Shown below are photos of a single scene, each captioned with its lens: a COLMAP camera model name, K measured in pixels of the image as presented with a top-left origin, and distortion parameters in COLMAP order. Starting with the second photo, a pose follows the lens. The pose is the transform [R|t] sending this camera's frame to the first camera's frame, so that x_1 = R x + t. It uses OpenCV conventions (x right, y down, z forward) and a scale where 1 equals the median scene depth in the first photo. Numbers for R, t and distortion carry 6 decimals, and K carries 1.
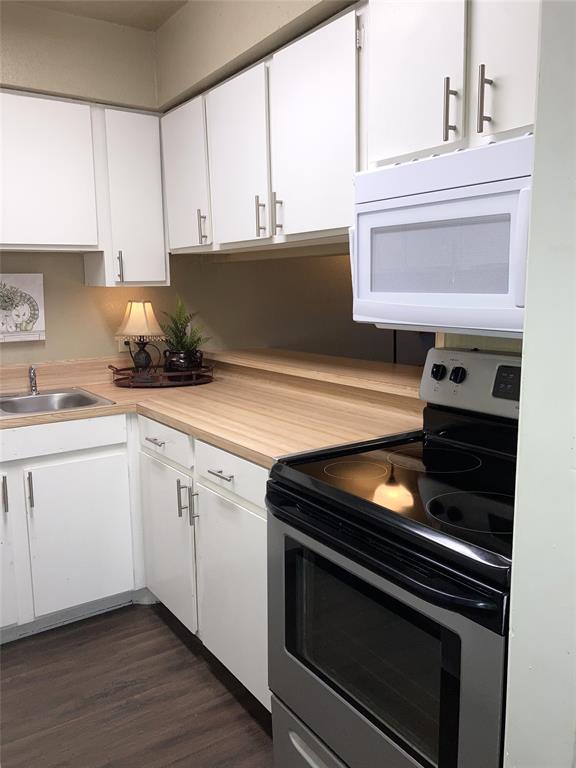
lens RADIAL K [[623.9, 0, 288.0], [0, 623.9, 384.0], [0, 0, 1]] dist [0.005521, -0.010517]
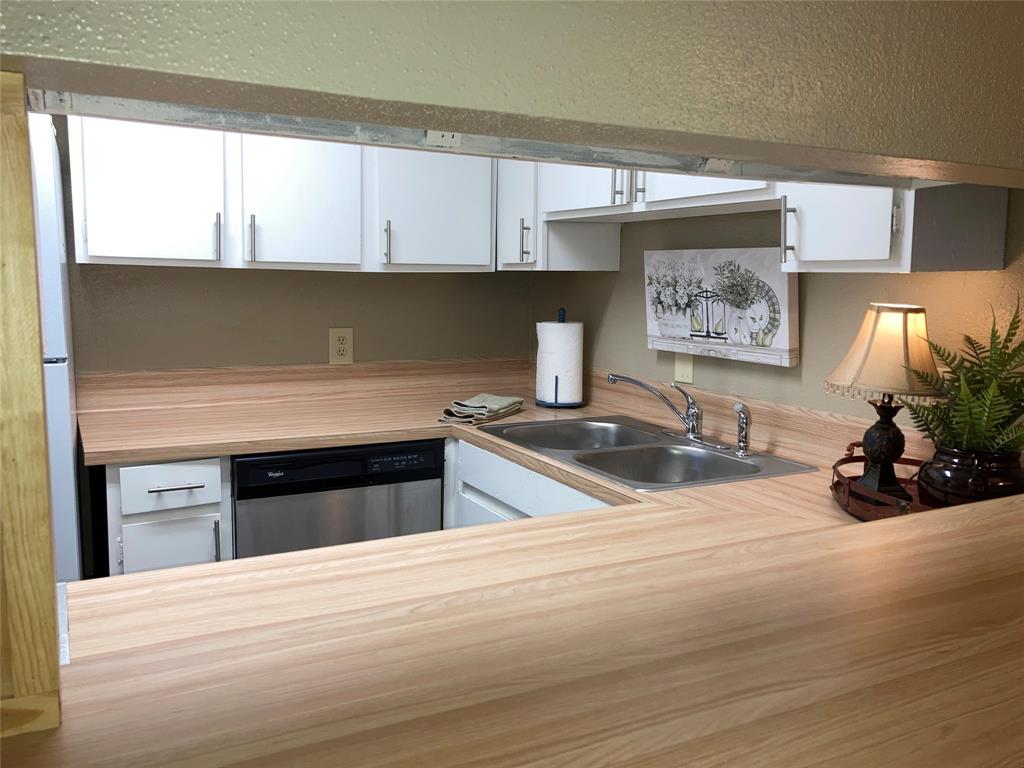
lens RADIAL K [[831.9, 0, 512.0], [0, 831.9, 384.0], [0, 0, 1]] dist [0.005521, -0.010517]
pose [[-0.114816, 0.143530, -0.982963, 0.372923], [-0.170834, 0.971912, 0.161871, -0.138101], [0.978587, 0.186509, -0.087071, 0.857498]]
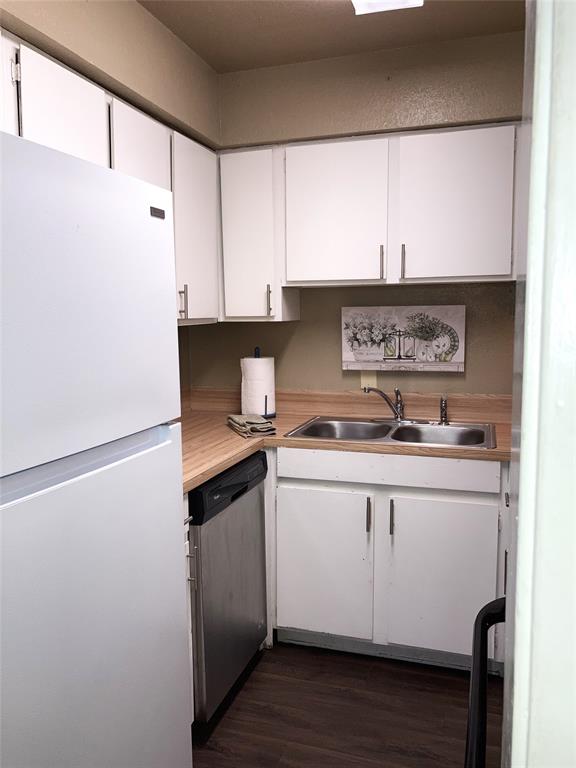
lens RADIAL K [[623.9, 0, 288.0], [0, 623.9, 384.0], [0, 0, 1]] dist [0.005521, -0.010517]
pose [[0.610313, 0.094813, -0.786466, 0.225248], [-0.125565, 0.991839, 0.022131, -0.040199], [0.782146, 0.085246, 0.617237, 0.184660]]
